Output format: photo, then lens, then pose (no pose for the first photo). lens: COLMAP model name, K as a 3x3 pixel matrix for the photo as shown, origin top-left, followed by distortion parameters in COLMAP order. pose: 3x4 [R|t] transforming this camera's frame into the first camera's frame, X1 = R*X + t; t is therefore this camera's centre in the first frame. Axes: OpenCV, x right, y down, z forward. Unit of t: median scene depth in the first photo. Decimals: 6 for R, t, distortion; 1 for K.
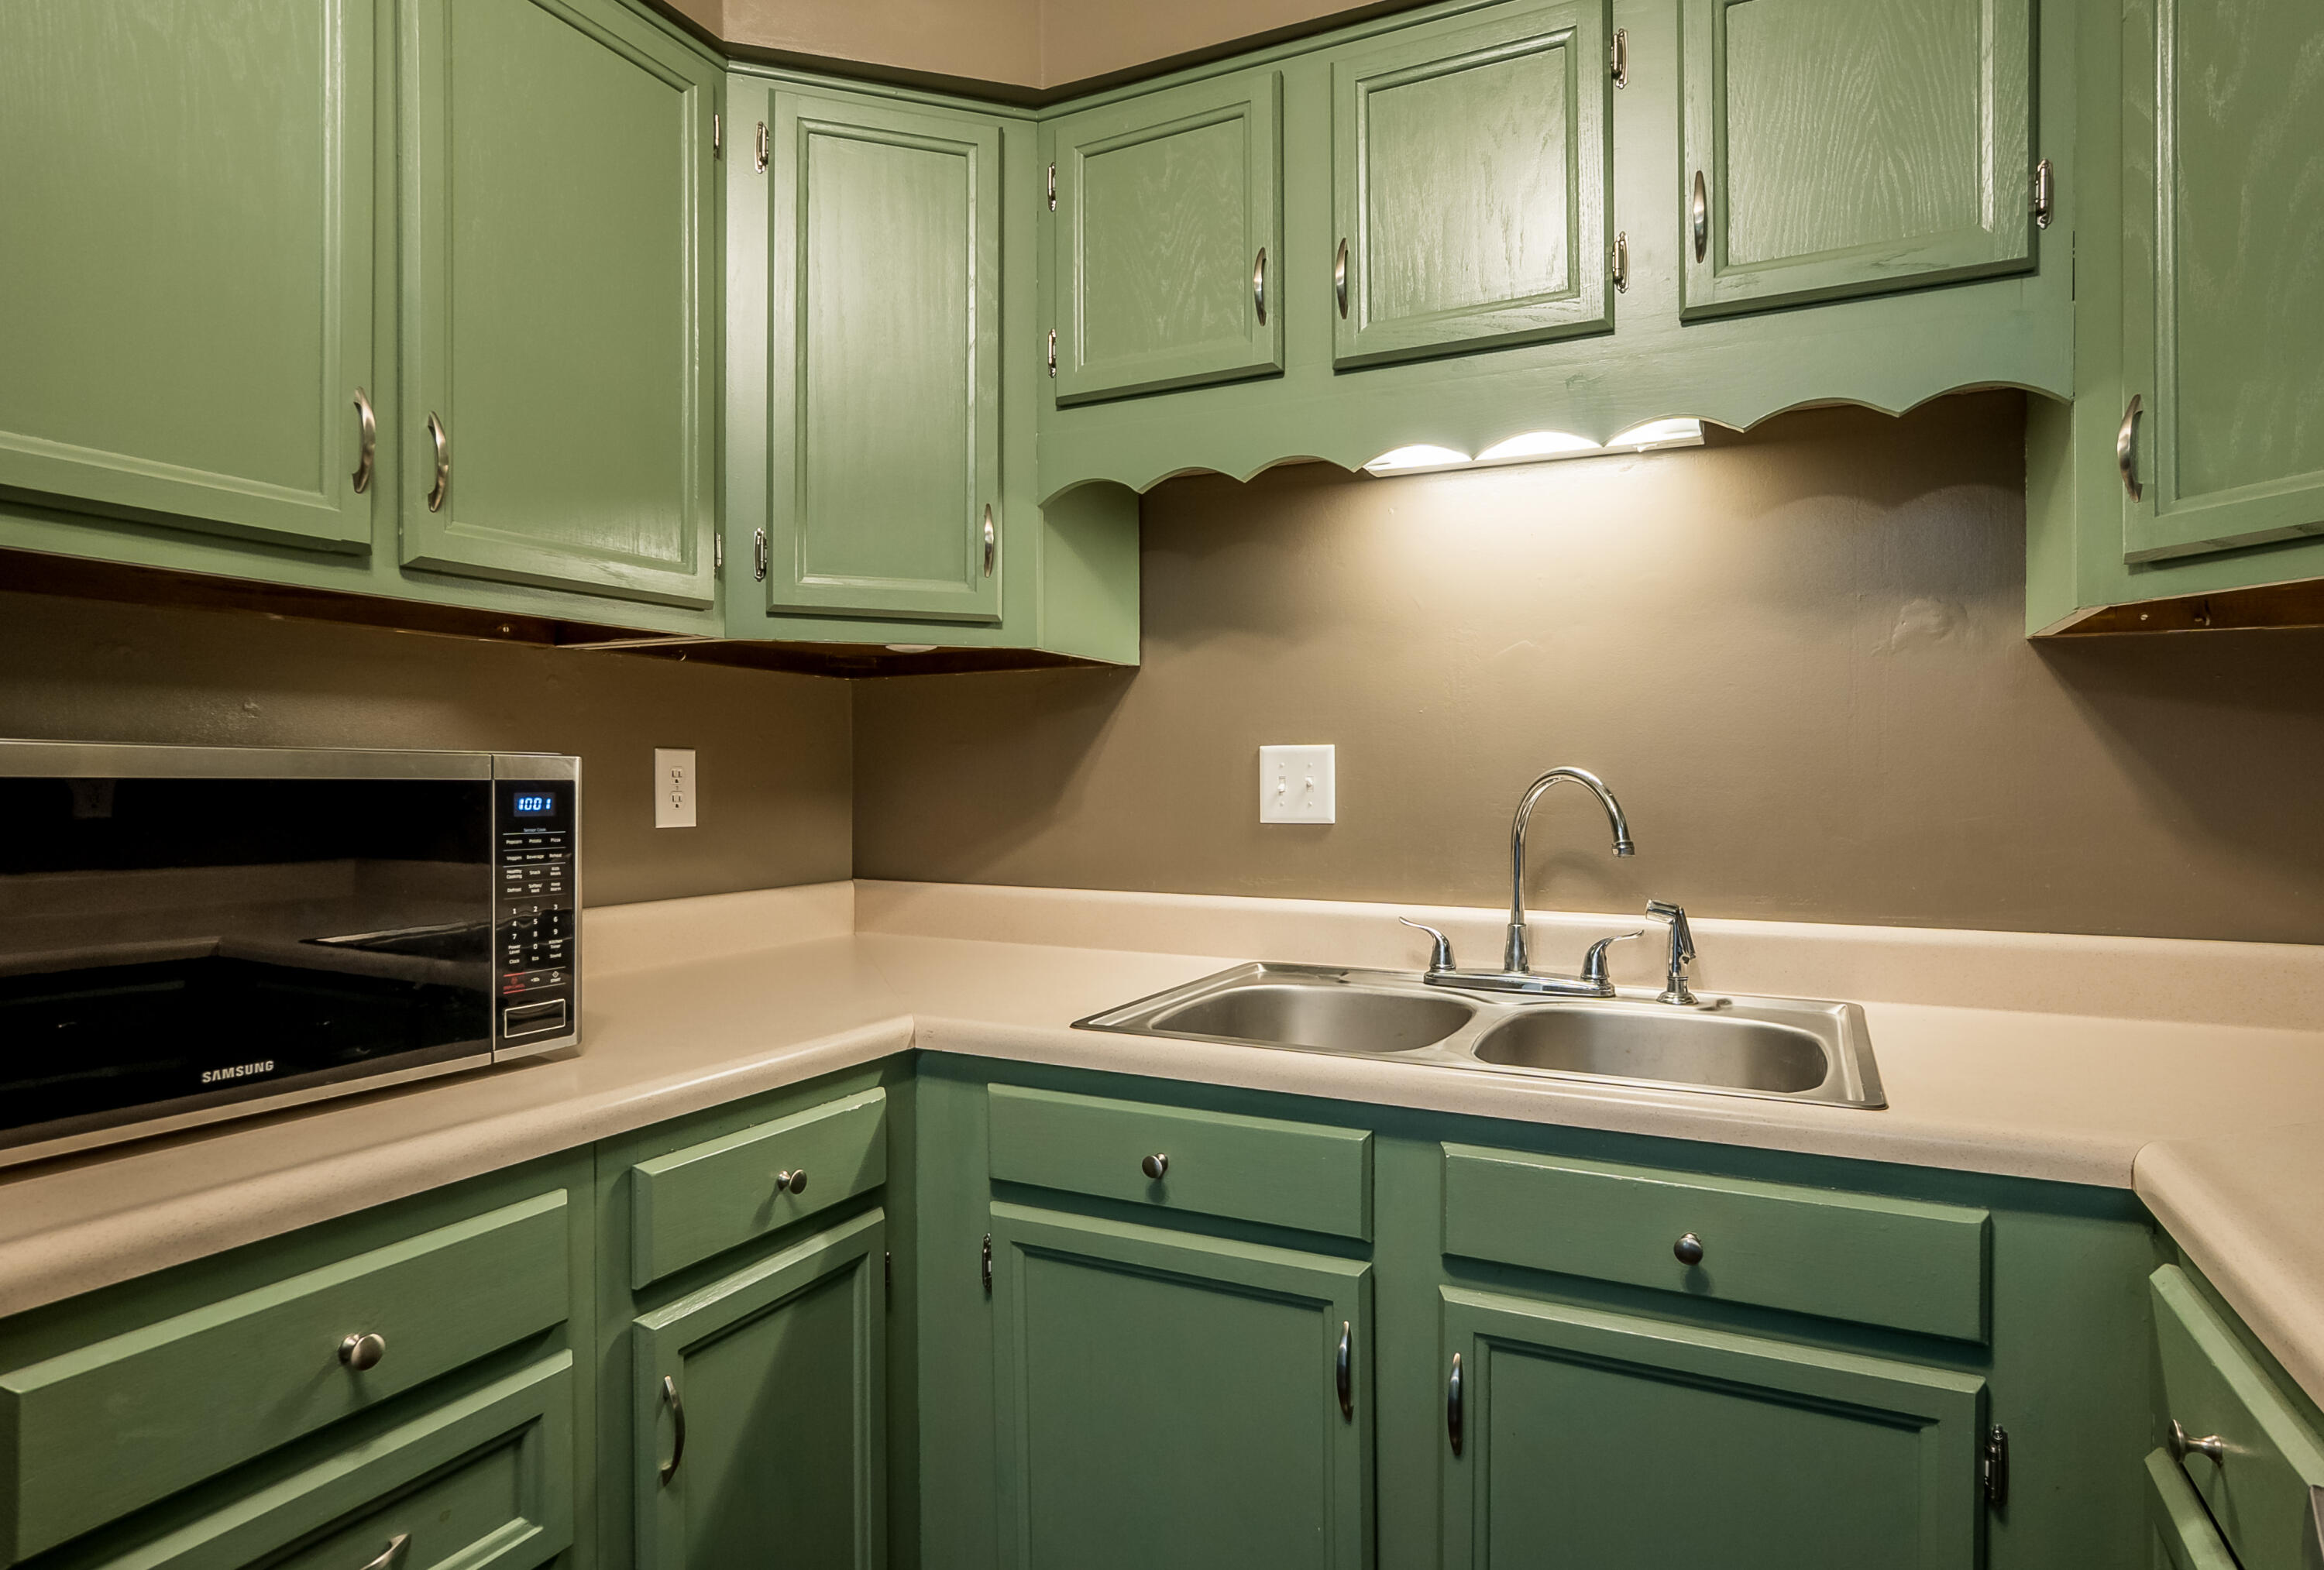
lens RADIAL K [[1265.0, 0, 1176.8], [0, 1265.0, 788.3], [0, 0, 1]] dist [-0.017887, 0.000701]
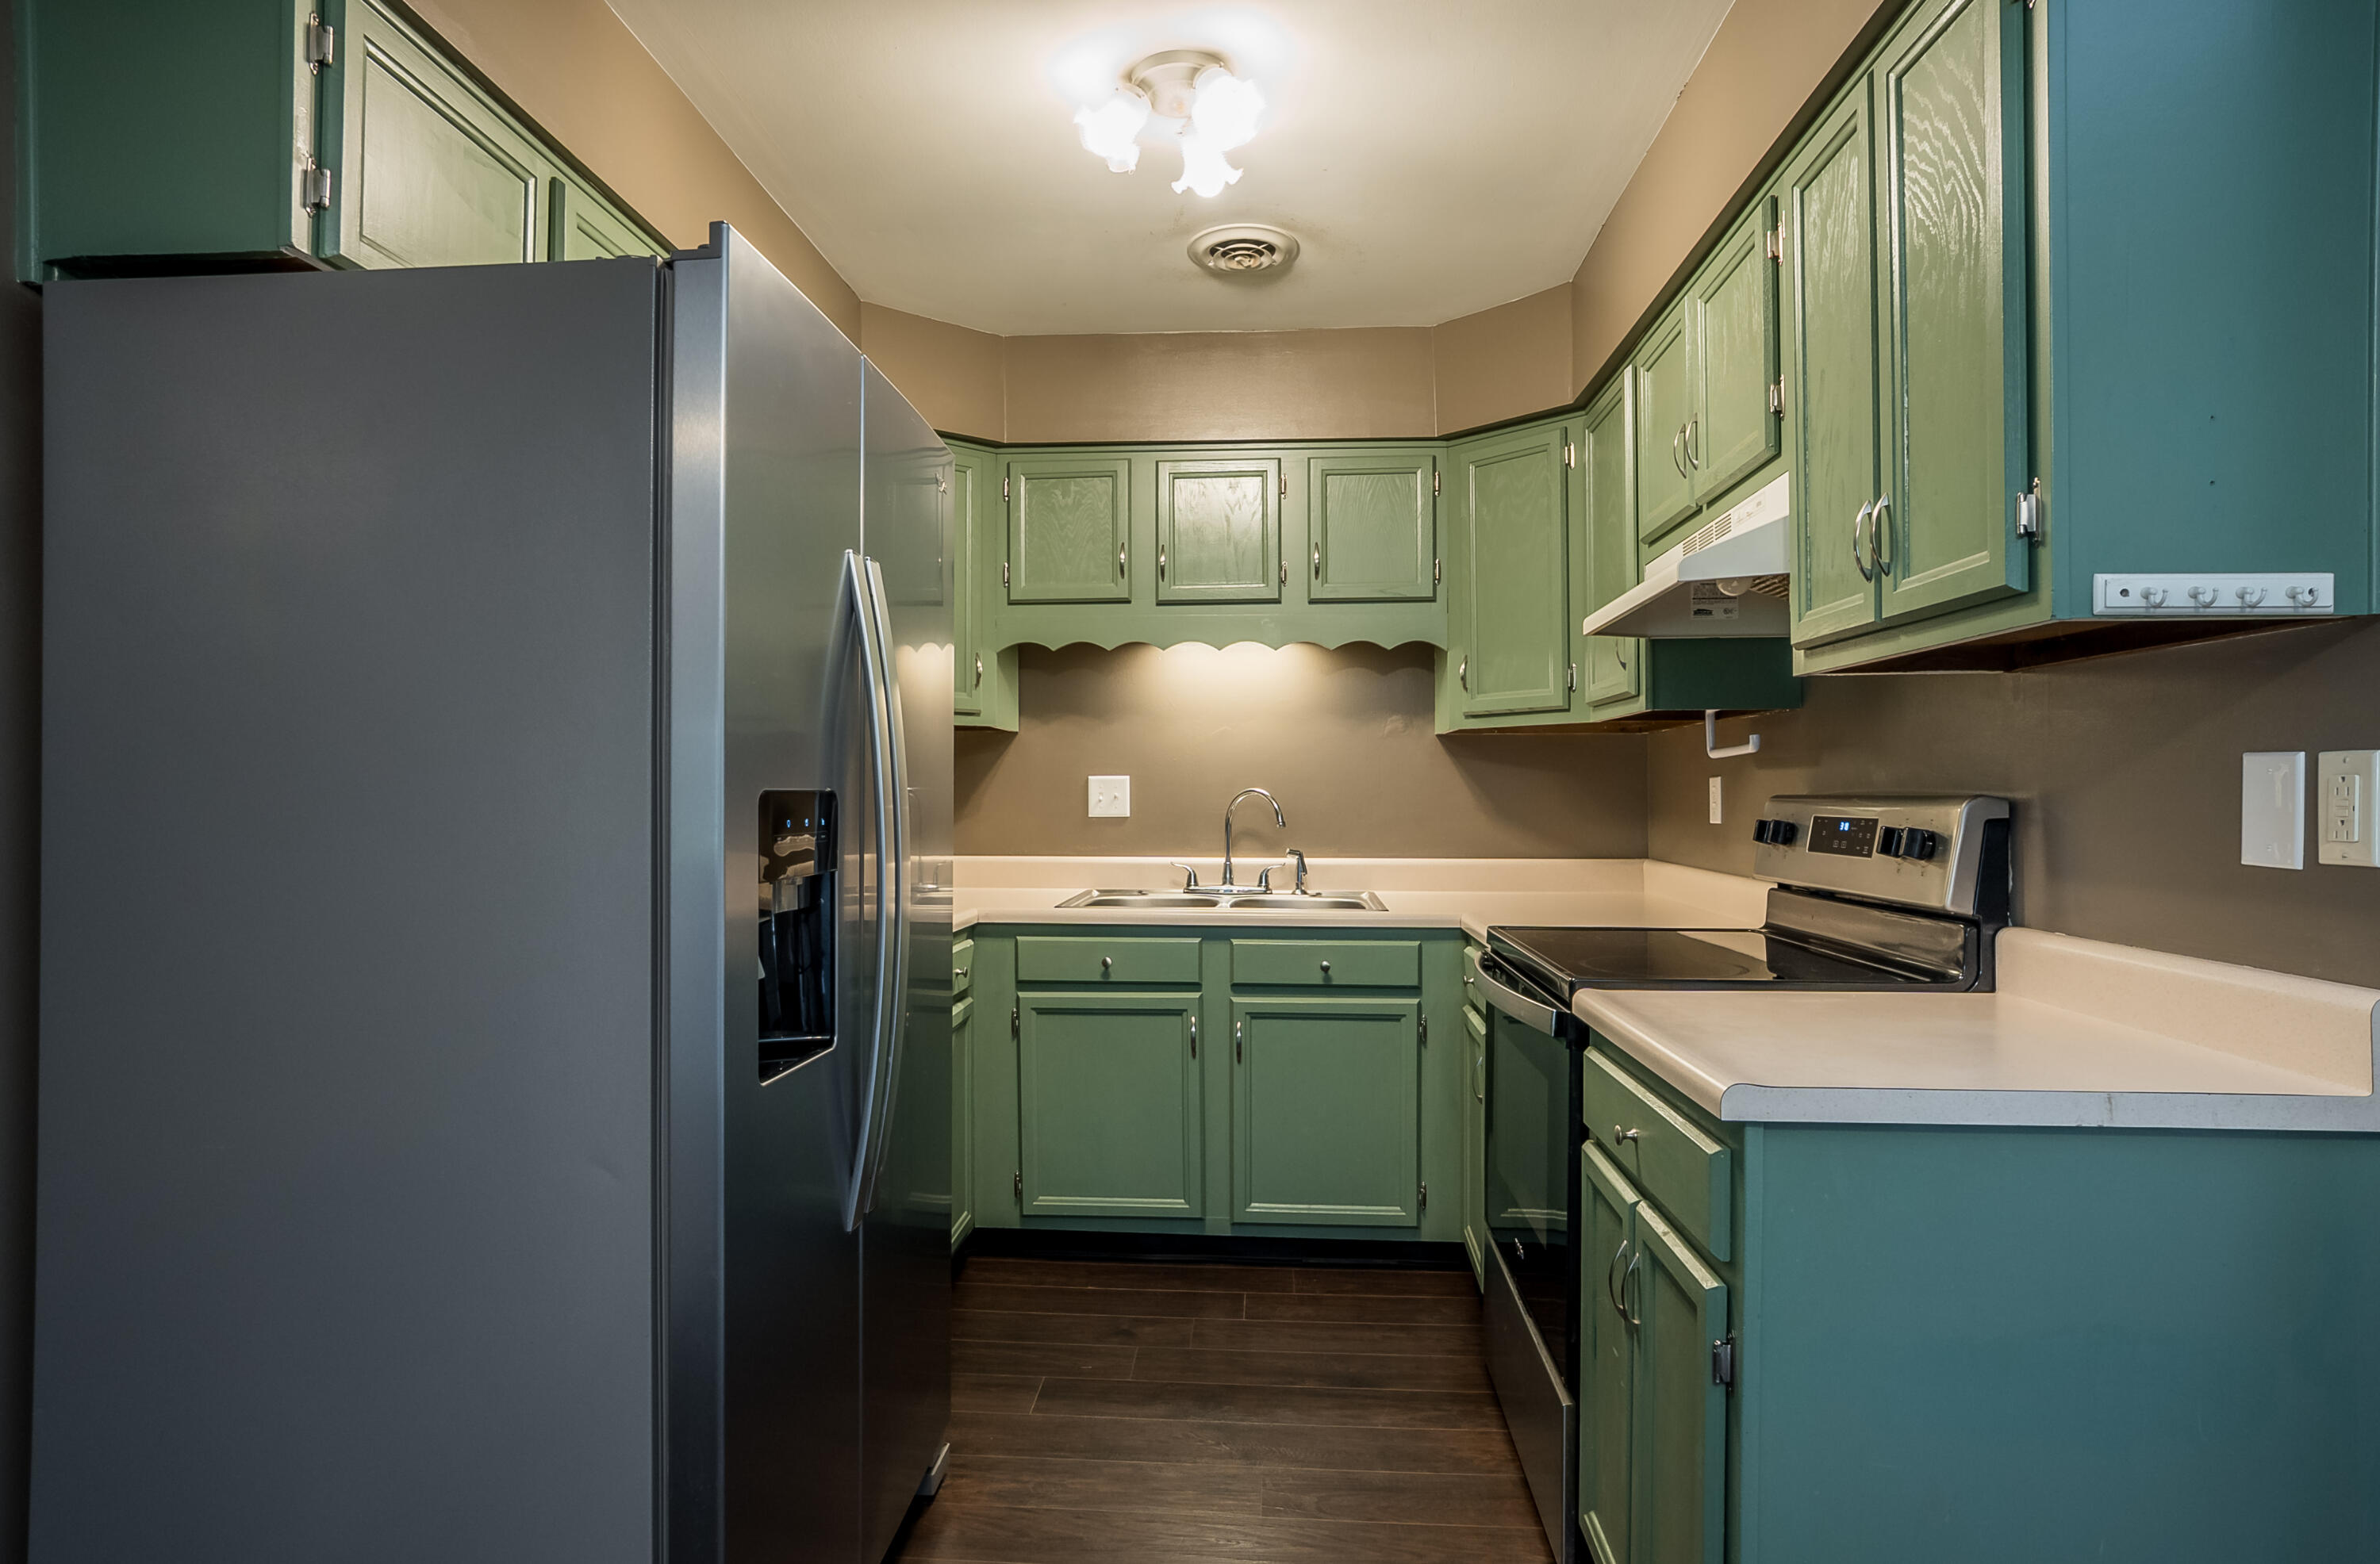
lens RADIAL K [[1268.0, 0, 1184.8], [0, 1268.0, 790.4], [0, 0, 1]] dist [-0.024484, 0.014284]
pose [[0.927170, 0.002157, 0.374635, -0.656189], [0.002160, 0.999936, -0.011101, 0.010978], [-0.374635, 0.011102, 0.927106, -1.041186]]
